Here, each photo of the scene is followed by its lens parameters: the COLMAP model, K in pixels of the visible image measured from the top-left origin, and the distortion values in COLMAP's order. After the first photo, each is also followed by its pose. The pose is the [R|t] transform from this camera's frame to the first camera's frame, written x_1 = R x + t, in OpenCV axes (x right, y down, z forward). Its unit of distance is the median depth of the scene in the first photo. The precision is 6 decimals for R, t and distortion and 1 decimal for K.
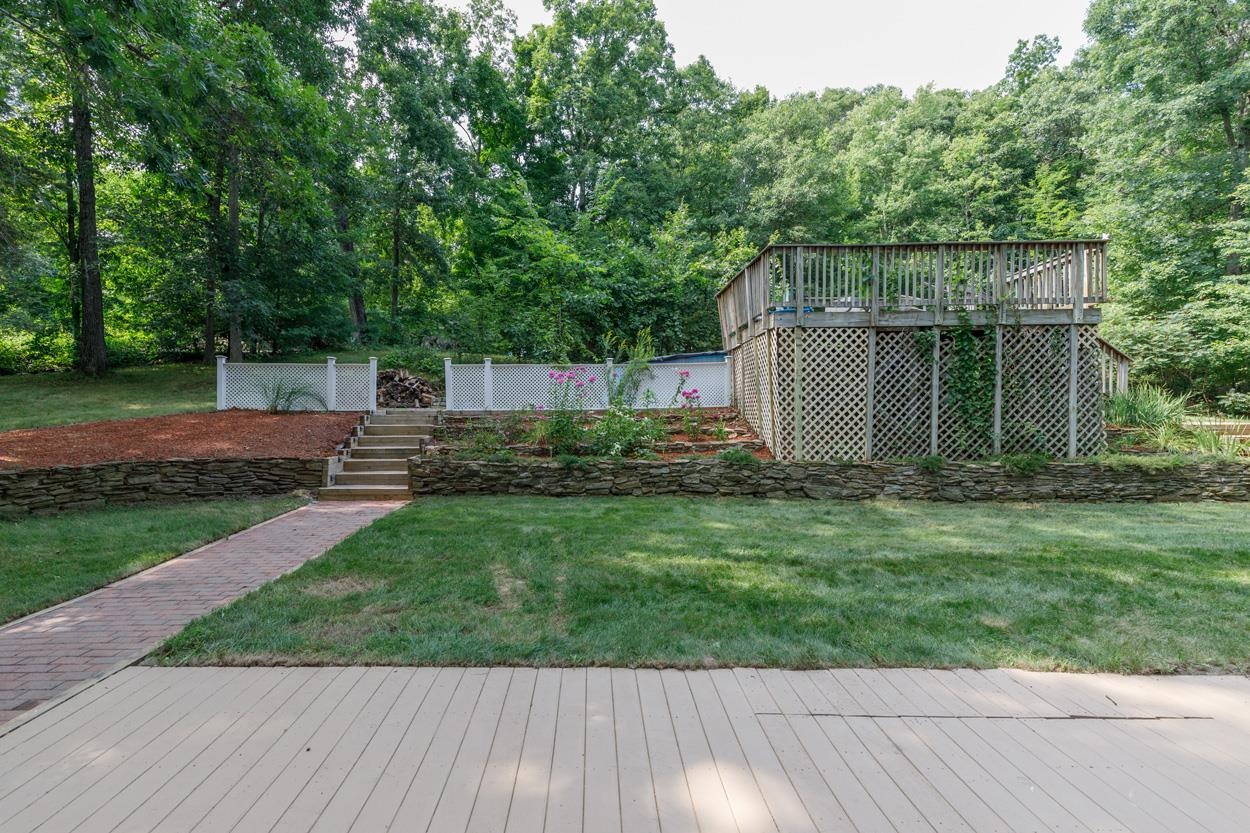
lens RADIAL K [[564.1, 0, 613.5], [0, 564.1, 417.8], [0, 0, 1]] dist [0.000483, 0.000520]
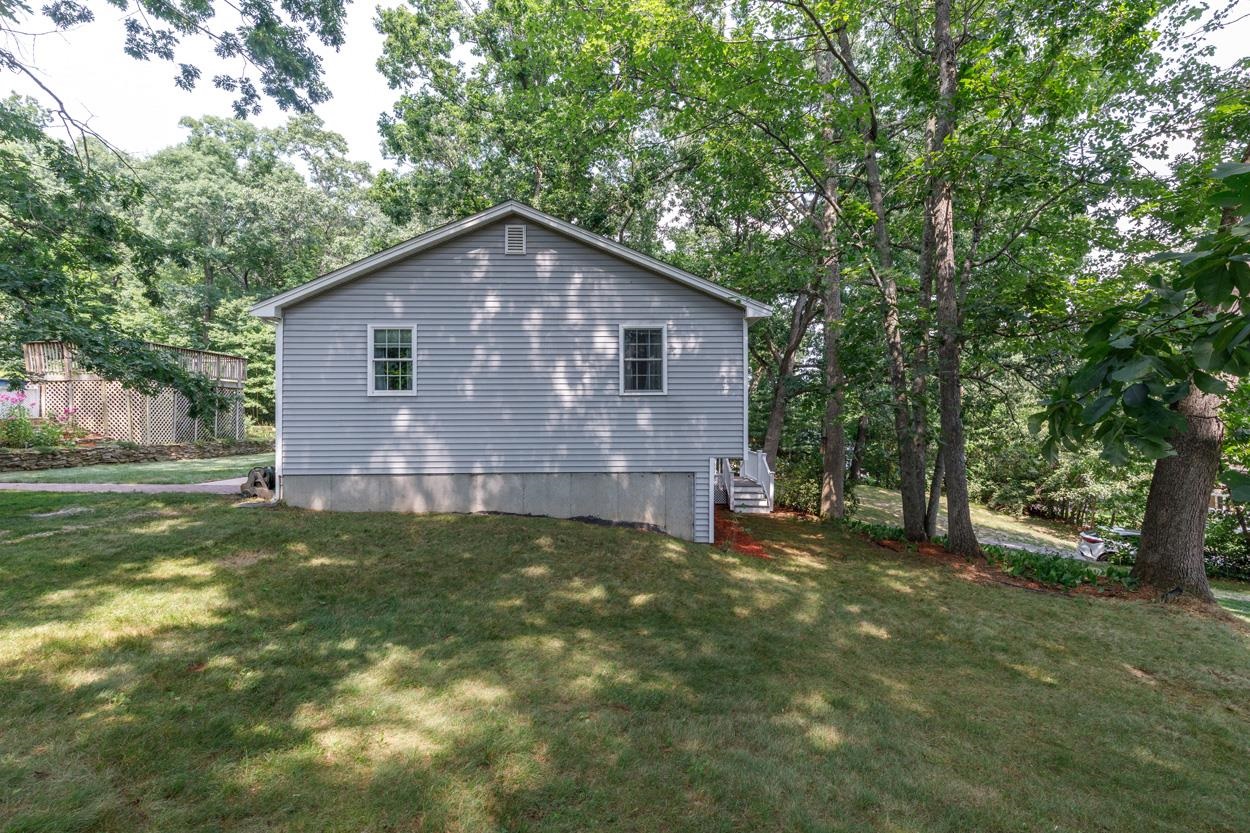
lens RADIAL K [[564.1, 0, 627.1], [0, 564.1, 419.6], [0, 0, 1]] dist [0.000483, 0.000520]
pose [[-0.024715, 0.003840, 0.999687, -1.809113], [0.019602, 0.999802, -0.003356, 0.024613], [-0.999502, 0.019513, -0.024785, -0.727231]]
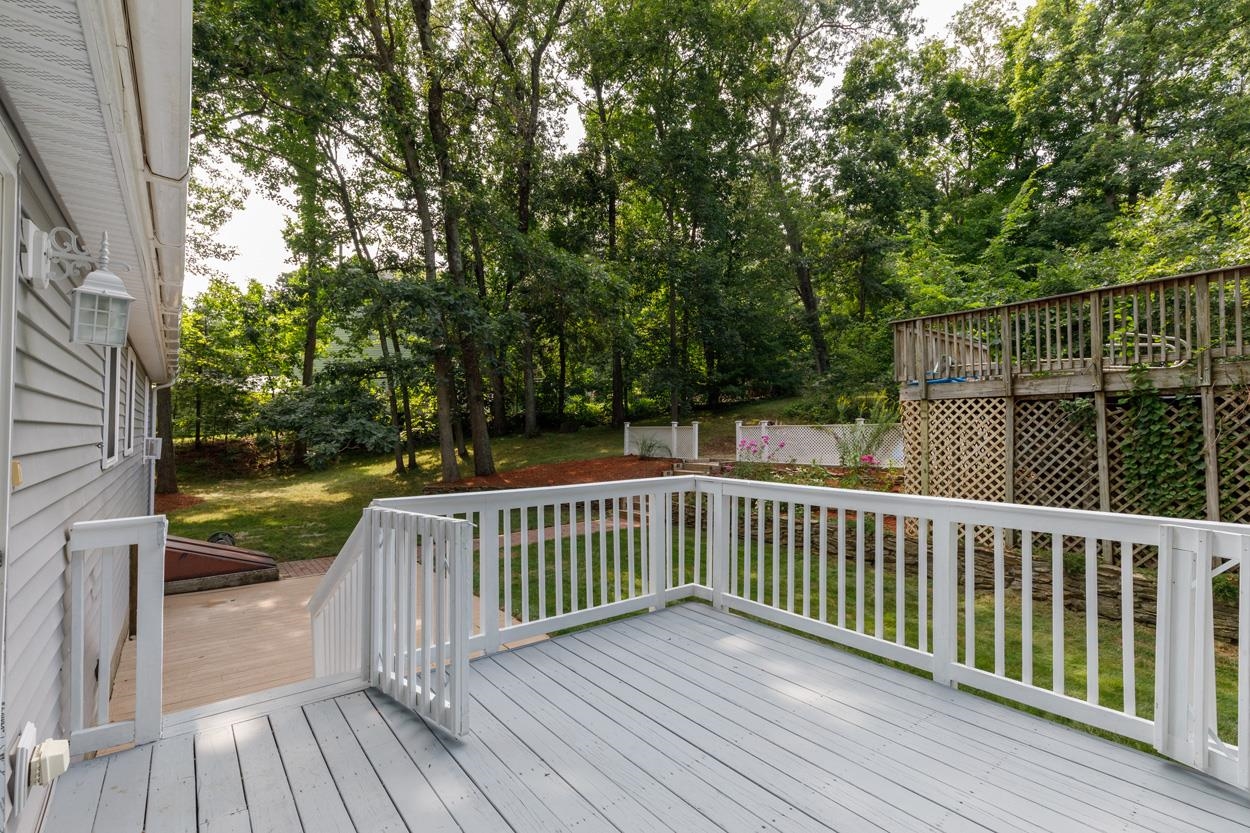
lens RADIAL K [[564.1, 0, 628.1], [0, 564.1, 426.1], [0, 0, 1]] dist [0.000483, 0.000520]
pose [[0.610330, -0.002273, -0.792144, 0.791470], [-0.022285, 0.999551, -0.020039, -0.082803], [0.791834, 0.029883, 0.610005, -0.011793]]
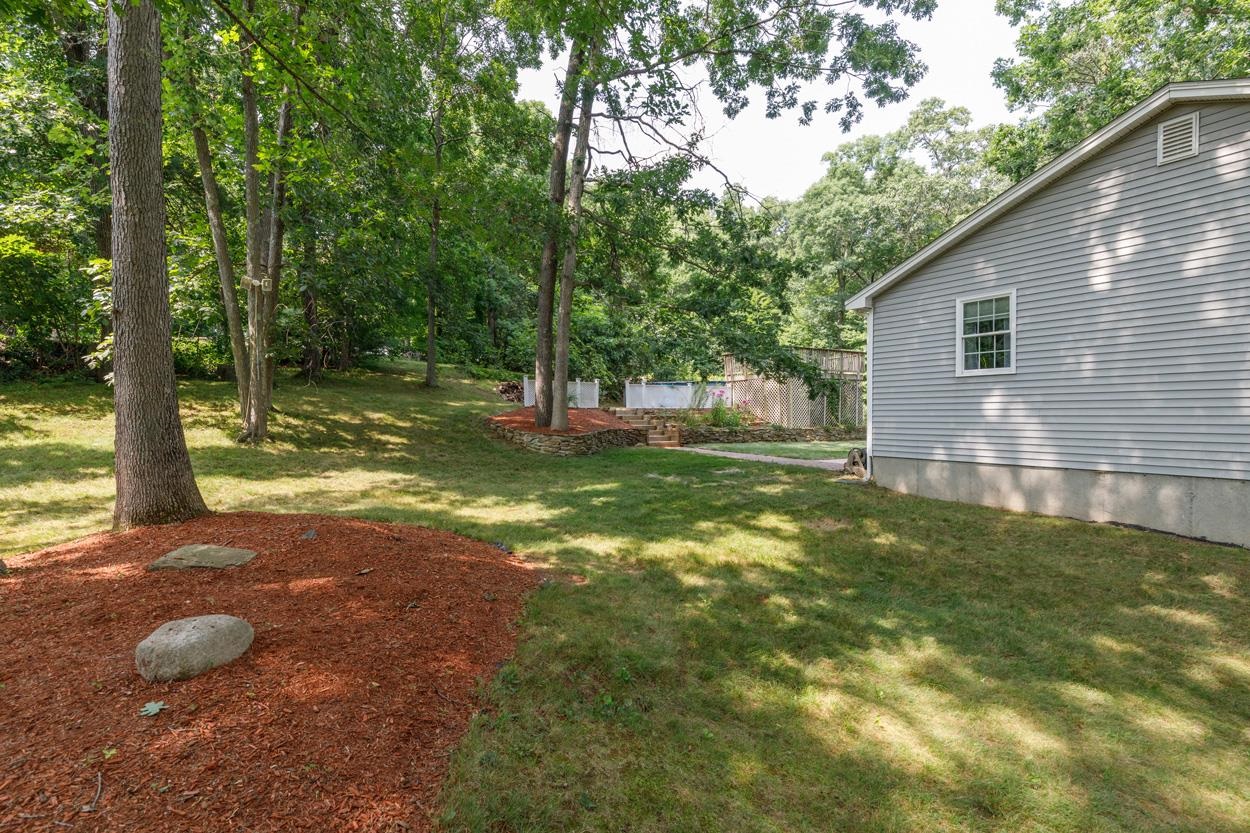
lens RADIAL K [[564.1, 0, 617.6], [0, 564.1, 422.9], [0, 0, 1]] dist [0.000483, 0.000520]
pose [[0.842334, -0.006247, 0.538919, -1.763946], [0.005642, 0.999980, 0.002773, 0.040445], [-0.538926, 0.000705, 0.842353, -0.773903]]
